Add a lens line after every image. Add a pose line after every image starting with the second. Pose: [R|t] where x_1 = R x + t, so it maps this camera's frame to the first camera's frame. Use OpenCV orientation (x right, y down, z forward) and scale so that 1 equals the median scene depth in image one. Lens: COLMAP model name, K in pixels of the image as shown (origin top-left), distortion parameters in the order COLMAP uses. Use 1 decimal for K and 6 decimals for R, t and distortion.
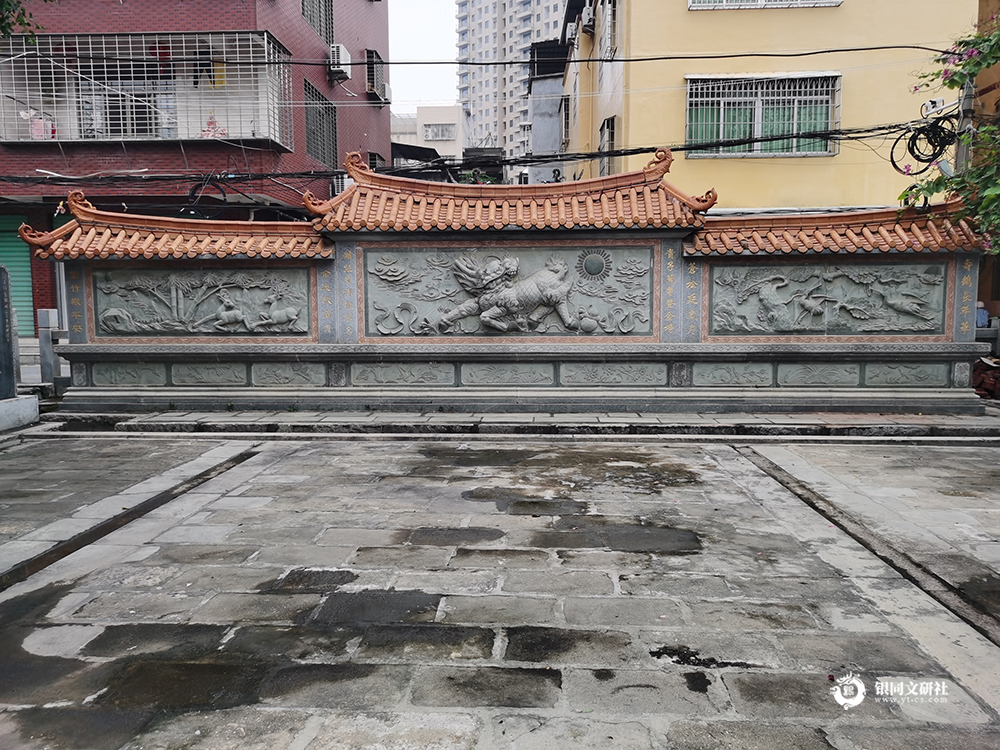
lens RADIAL K [[787.6, 0, 500.1], [0, 787.6, 376.0], [0, 0, 1]] dist [0.006298, 0.002588]
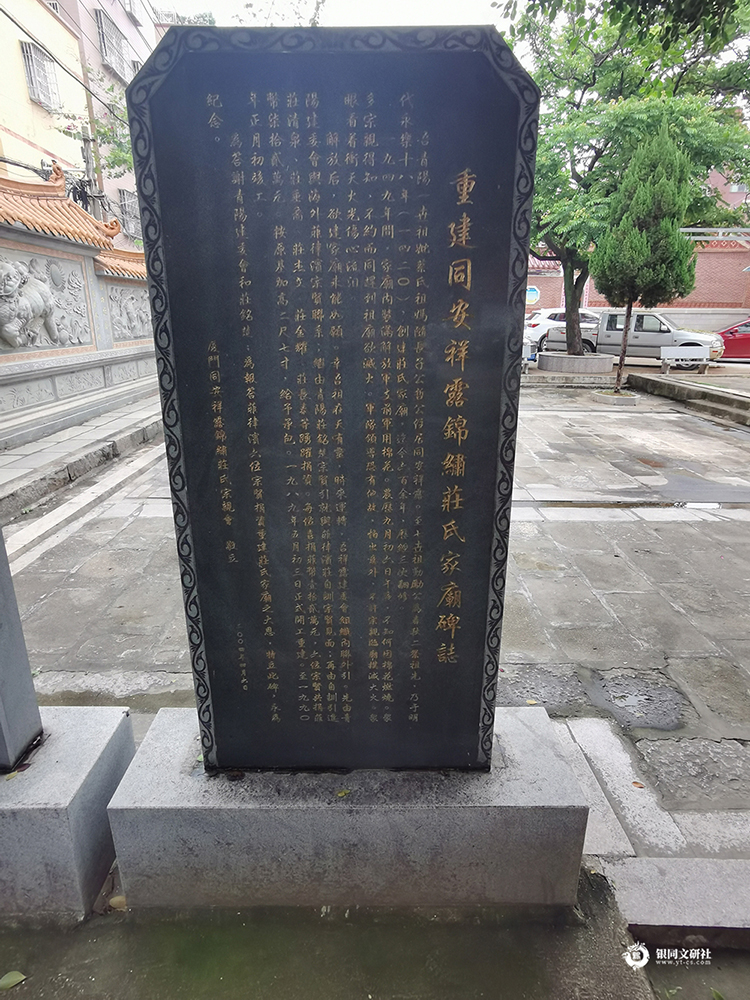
lens RADIAL K [[557.8, 0, 374.0], [0, 557.8, 500.7], [0, 0, 1]] dist [0.000115, 0.000022]
pose [[-0.053520, -0.307729, 0.949968, -1.565666], [0.079135, 0.947032, 0.311237, -0.127717], [-0.995426, 0.091833, -0.026333, 1.414816]]
